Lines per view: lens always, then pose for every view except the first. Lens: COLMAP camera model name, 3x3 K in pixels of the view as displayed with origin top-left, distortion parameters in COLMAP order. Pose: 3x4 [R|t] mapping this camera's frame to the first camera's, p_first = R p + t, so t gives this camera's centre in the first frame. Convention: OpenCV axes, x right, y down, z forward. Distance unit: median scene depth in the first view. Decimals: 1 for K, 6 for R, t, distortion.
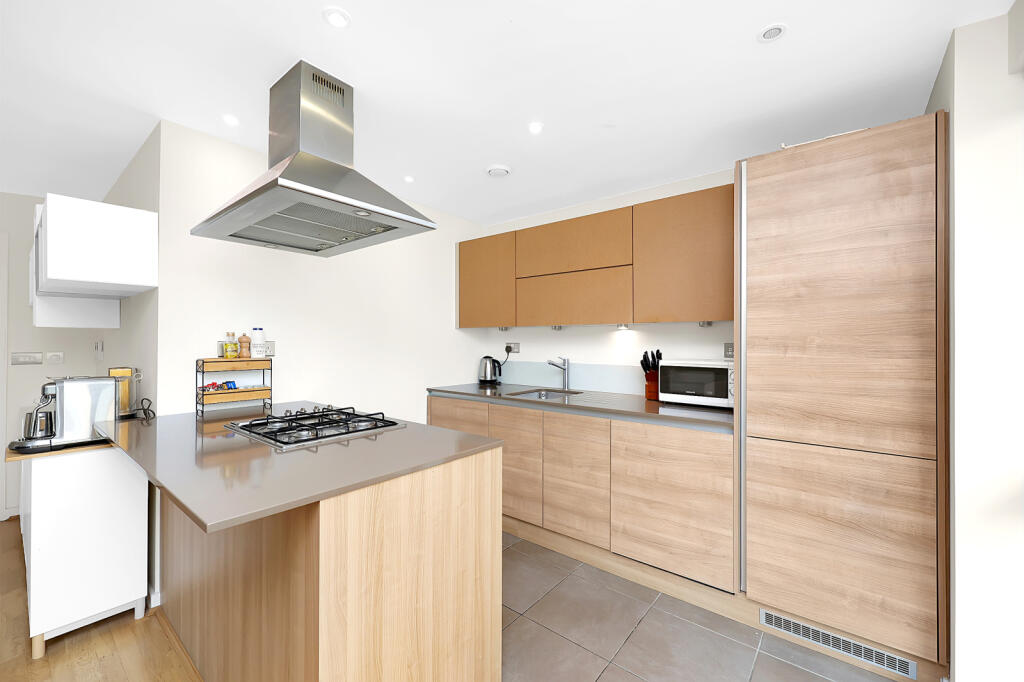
lens RADIAL K [[415.2, 0, 516.6], [0, 415.2, 342.1], [0, 0, 1]] dist [-0.002824, 0.000172]
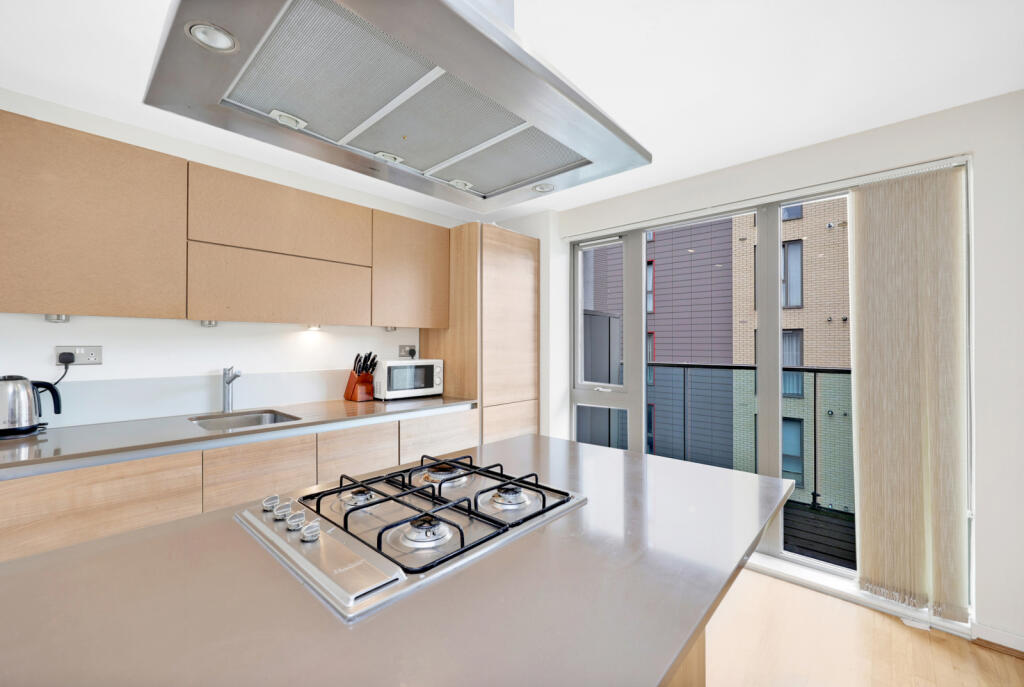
lens RADIAL K [[415.2, 0, 504.4], [0, 415.2, 342.4], [0, 0, 1]] dist [-0.002824, 0.000172]
pose [[0.054585, 0.004815, 0.998498, -0.910790], [-0.001126, 0.999988, -0.004760, -0.001459], [-0.998508, -0.000865, 0.054590, 0.803314]]
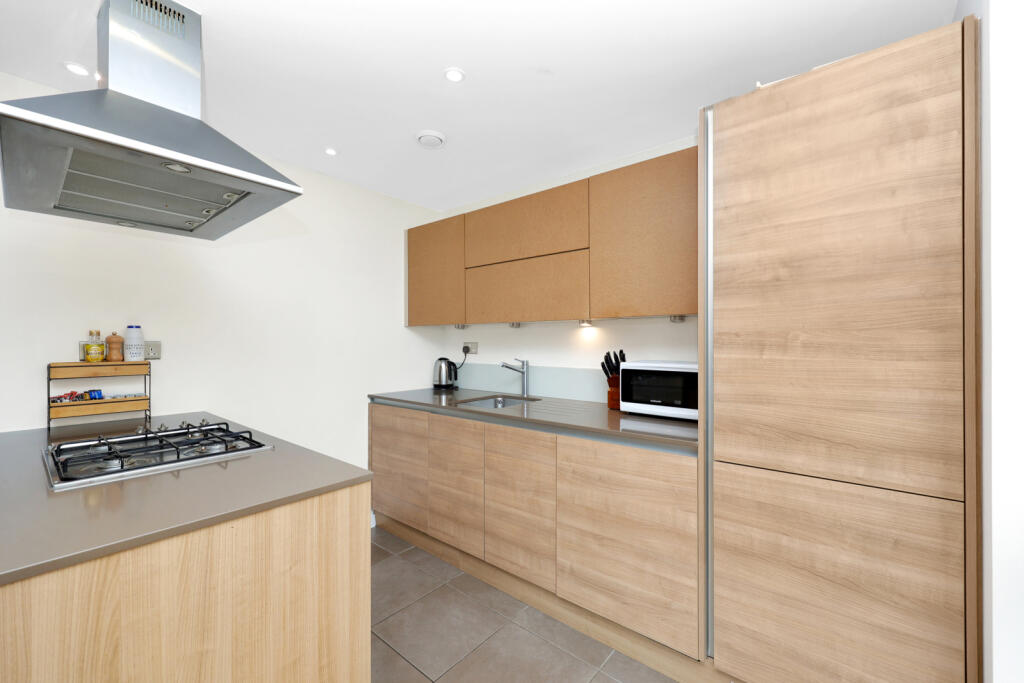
lens RADIAL K [[415.2, 0, 518.4], [0, 415.2, 342.7], [0, 0, 1]] dist [-0.002824, 0.000172]
pose [[0.999907, -0.003868, -0.013108, 0.190558], [0.003884, 0.999992, 0.001171, 0.002640], [0.013103, -0.001222, 0.999913, 0.206544]]
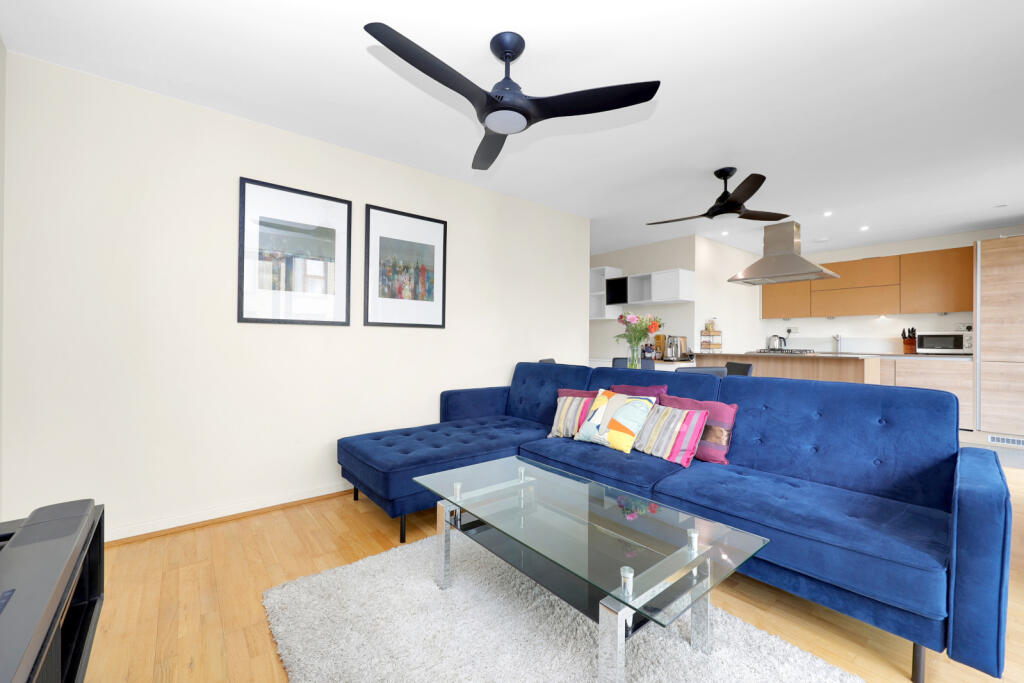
lens RADIAL K [[415.2, 0, 509.7], [0, 415.2, 342.2], [0, 0, 1]] dist [-0.002824, 0.000172]
pose [[0.978208, 0.004644, -0.207577, -1.477206], [-0.004877, 0.999988, -0.000611, 0.130988], [0.207572, 0.001610, 0.978218, -1.734769]]
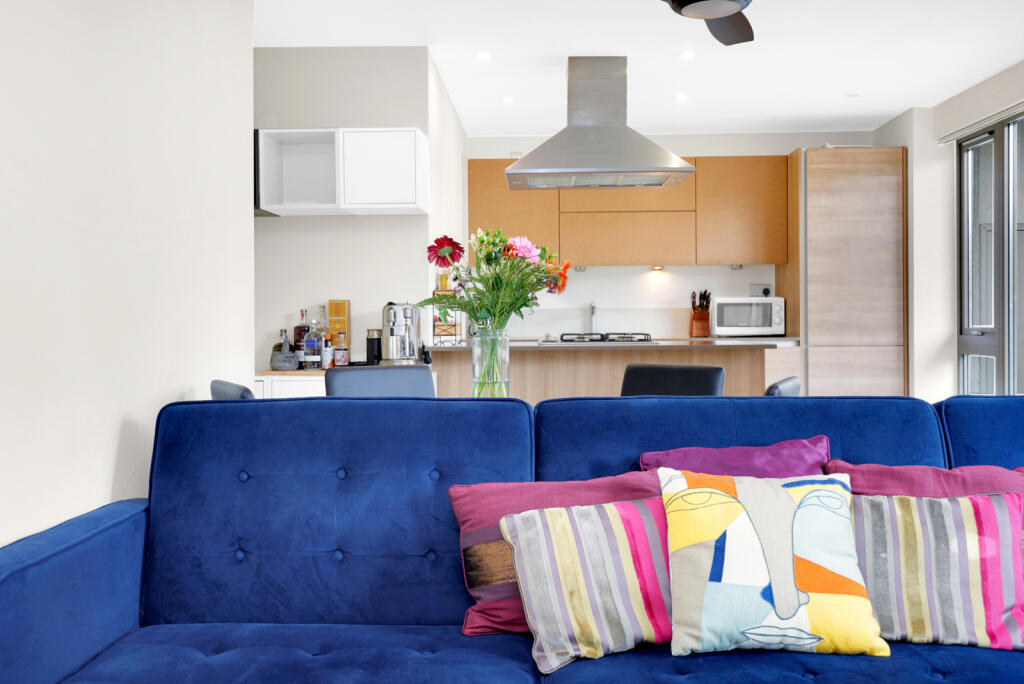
lens RADIAL K [[1000.6, 0, 513.9], [0, 1000.6, 334.7], [0, 0, 1]] dist [0.010960, 0.000000]
pose [[0.782639, -0.014519, 0.622306, -2.257493], [0.008643, 0.999885, 0.012459, 0.132303], [-0.622416, -0.004372, 0.782675, -1.001905]]
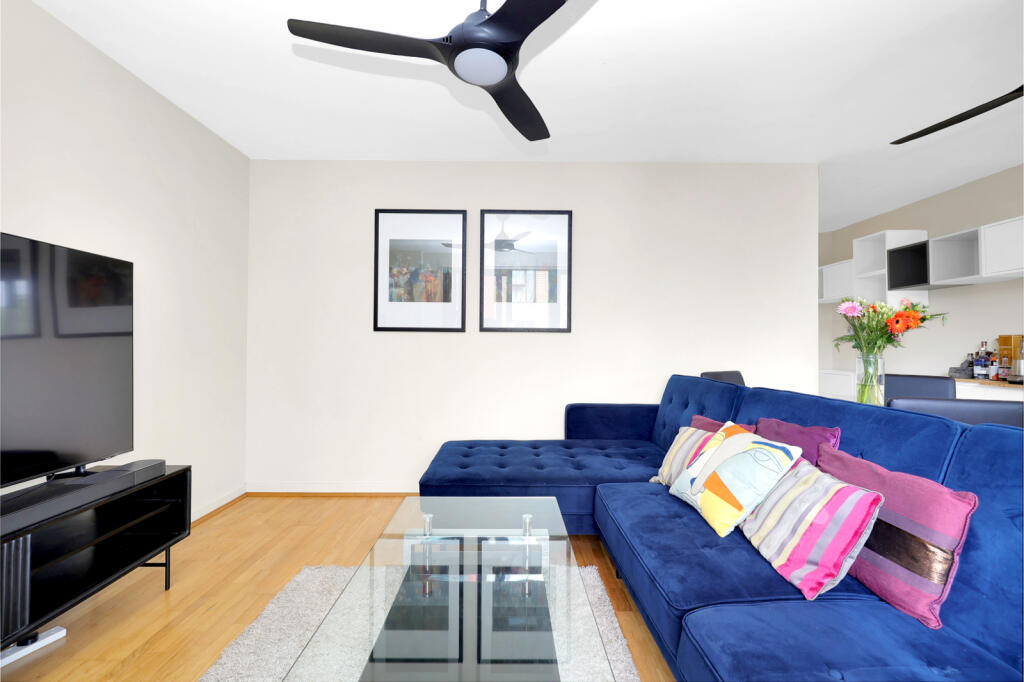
lens RADIAL K [[409.0, 0, 509.1], [0, 409.0, 344.0], [0, 0, 1]] dist [-0.001657, -0.000461]
pose [[0.634725, -0.001954, -0.772735, -1.075737], [-0.005246, 0.999963, -0.006838, 0.127416], [0.772720, 0.008394, 0.634691, -1.210336]]
